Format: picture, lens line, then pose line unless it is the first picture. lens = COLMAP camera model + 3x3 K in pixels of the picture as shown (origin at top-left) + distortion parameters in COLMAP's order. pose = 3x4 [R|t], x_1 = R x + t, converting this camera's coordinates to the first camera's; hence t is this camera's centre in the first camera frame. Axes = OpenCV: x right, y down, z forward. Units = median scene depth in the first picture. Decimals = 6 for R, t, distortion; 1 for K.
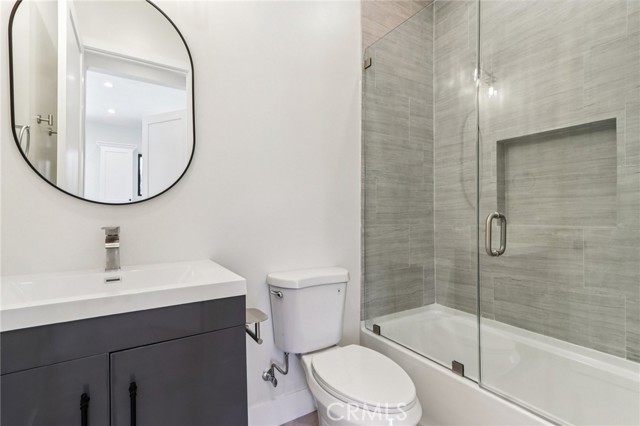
lens RADIAL K [[297.4, 0, 314.7], [0, 297.4, 215.1], [0, 0, 1]] dist [-0.005343, -0.001014]
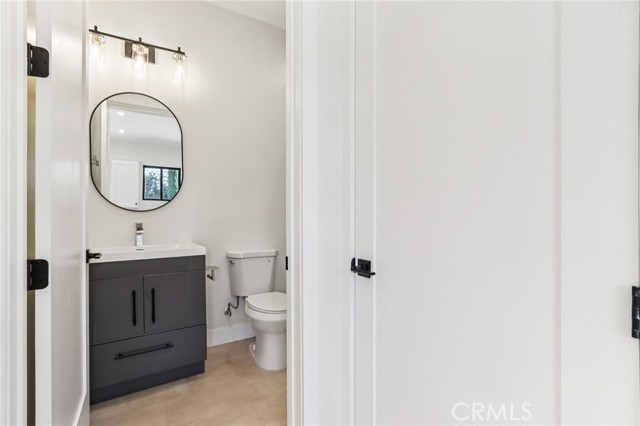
lens RADIAL K [[297.4, 0, 318.7], [0, 297.4, 212.8], [0, 0, 1]] dist [-0.005343, -0.001014]
pose [[0.999917, -0.000676, 0.012846, 0.373789], [0.000706, 0.999997, -0.002276, -0.016598], [-0.012845, 0.002285, 0.999915, -0.762493]]
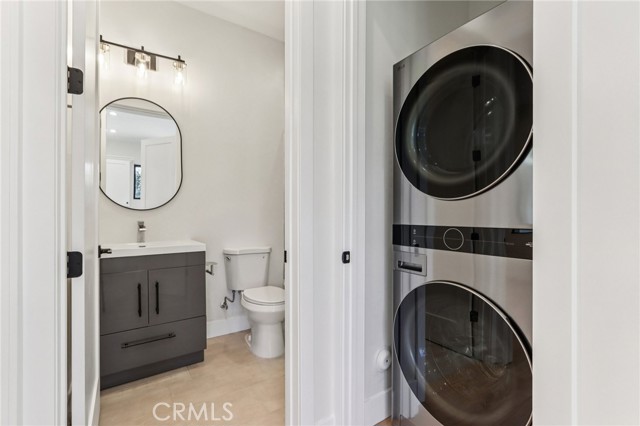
lens RADIAL K [[297.4, 0, 318.9], [0, 297.4, 211.3], [0, 0, 1]] dist [-0.005343, -0.001014]
pose [[0.998481, 0.001012, 0.055083, 0.346484], [-0.000748, 0.999988, -0.004814, -0.015579], [-0.055087, 0.004765, 0.998470, -0.892310]]
